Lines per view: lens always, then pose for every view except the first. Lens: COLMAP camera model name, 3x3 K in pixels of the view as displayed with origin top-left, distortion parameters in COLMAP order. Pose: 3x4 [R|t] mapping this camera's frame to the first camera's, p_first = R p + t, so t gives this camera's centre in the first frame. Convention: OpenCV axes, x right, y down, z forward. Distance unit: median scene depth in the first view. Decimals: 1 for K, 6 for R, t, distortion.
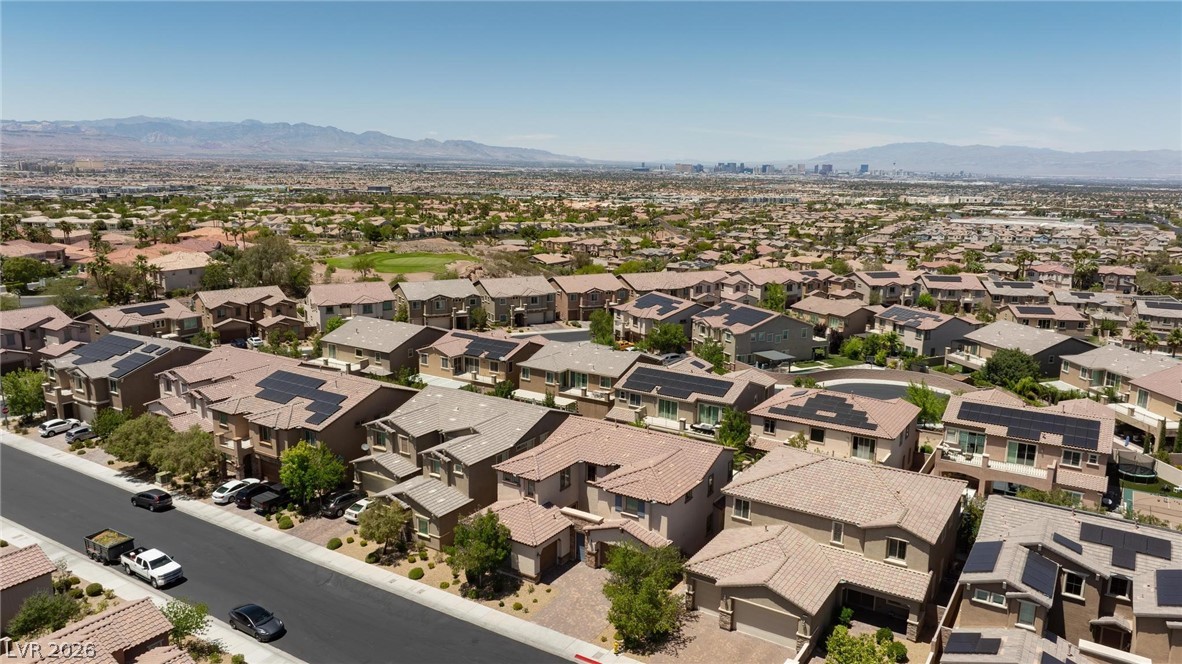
lens RADIAL K [[837.4, 0, 593.9], [0, 837.4, 325.4], [0, 0, 1]] dist [-0.034800, 0.038488]
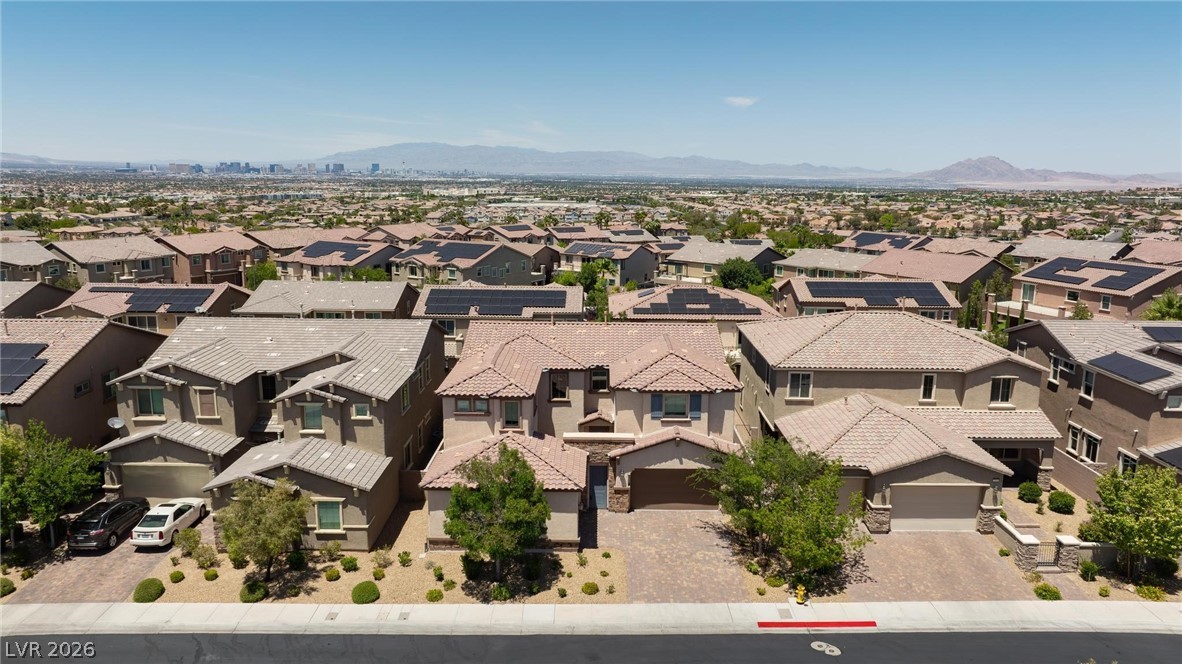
lens RADIAL K [[837.4, 0, 593.9], [0, 837.4, 325.4], [0, 0, 1]] dist [-0.034800, 0.038488]
pose [[0.843066, -0.102497, 0.527953, -0.193114], [0.103877, 0.994220, 0.027142, 0.065936], [-0.527683, 0.031959, 0.848840, 0.239973]]
